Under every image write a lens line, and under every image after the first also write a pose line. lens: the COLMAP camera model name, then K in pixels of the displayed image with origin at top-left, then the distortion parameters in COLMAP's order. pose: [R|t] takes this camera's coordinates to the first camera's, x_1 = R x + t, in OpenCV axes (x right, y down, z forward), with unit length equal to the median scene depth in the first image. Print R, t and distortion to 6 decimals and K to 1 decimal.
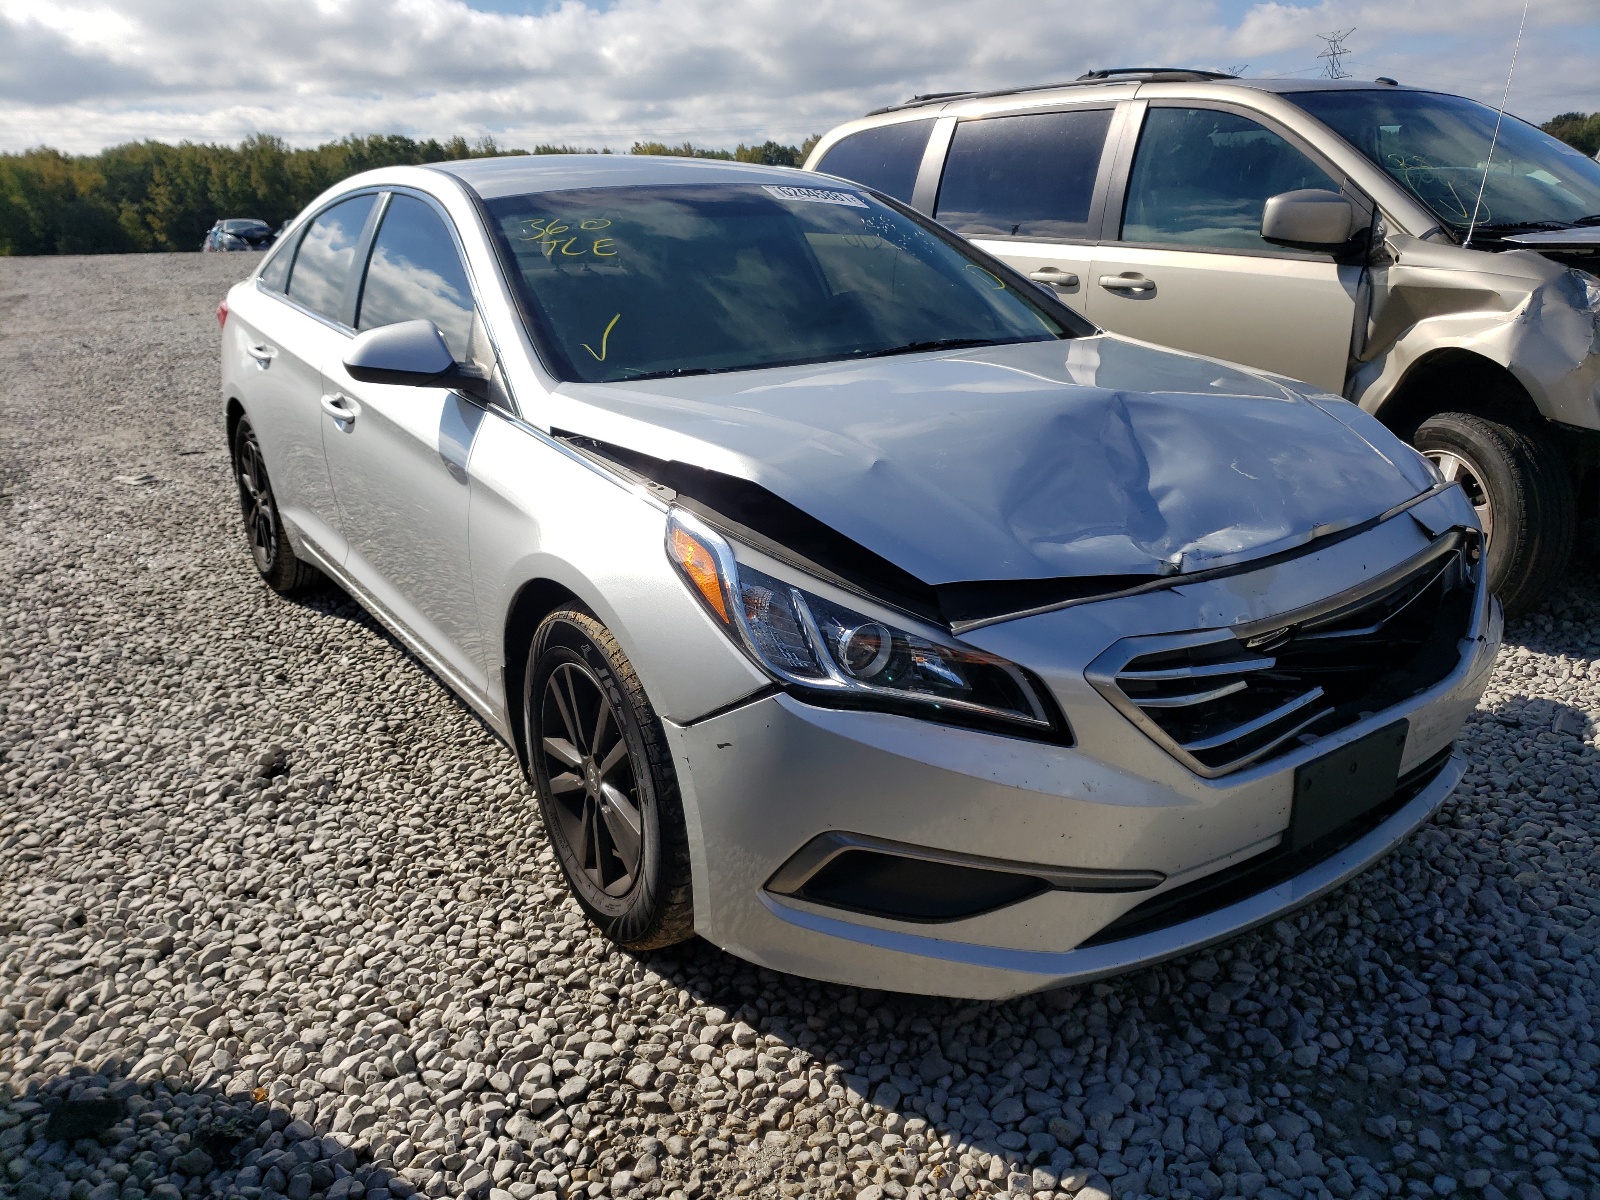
lens RADIAL K [[1209.4, 0, 801.2], [0, 1209.4, 606.5], [0, 0, 1]] dist [0.019258, 0.001334]
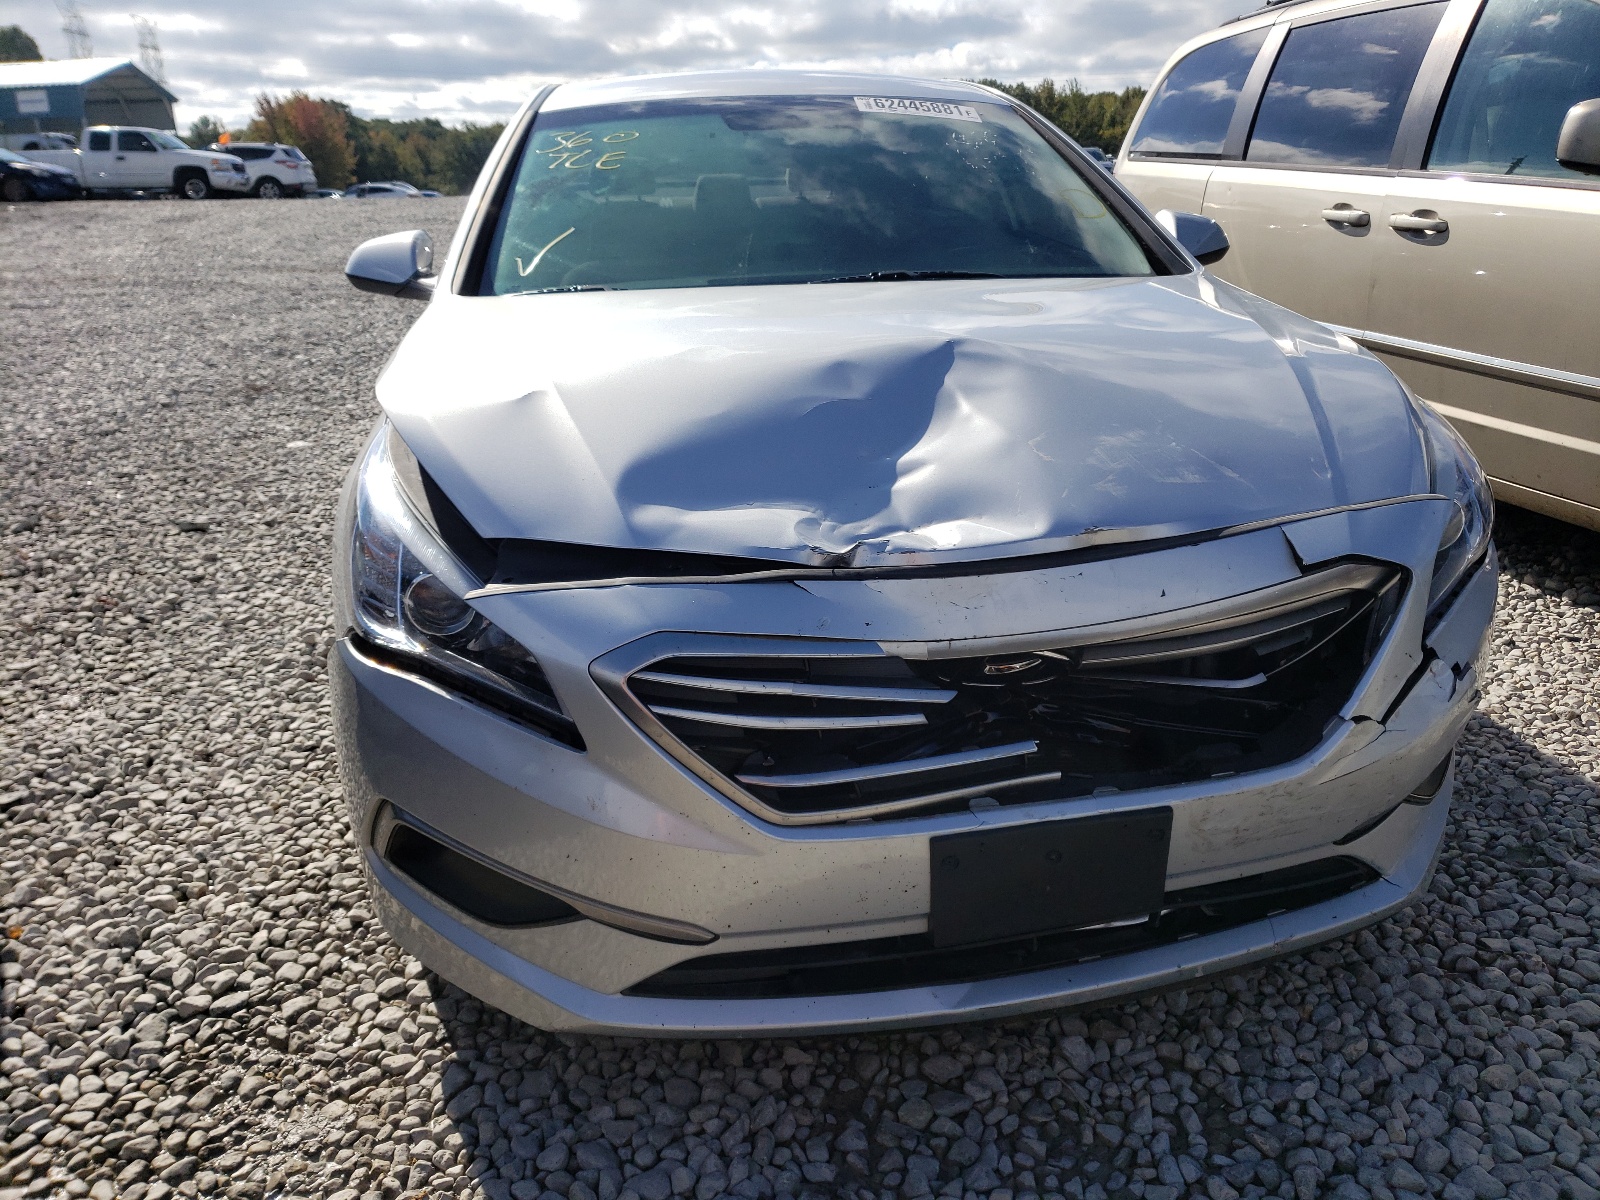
lens RADIAL K [[1208.2, 0, 800.5], [0, 1208.2, 593.5], [0, 0, 1]] dist [0.032183, -0.002036]
pose [[0.913860, 0.136412, -0.382429, 0.575697], [-0.125263, 0.990651, 0.054035, -0.046995], [0.386225, -0.001476, 0.922403, 0.258133]]
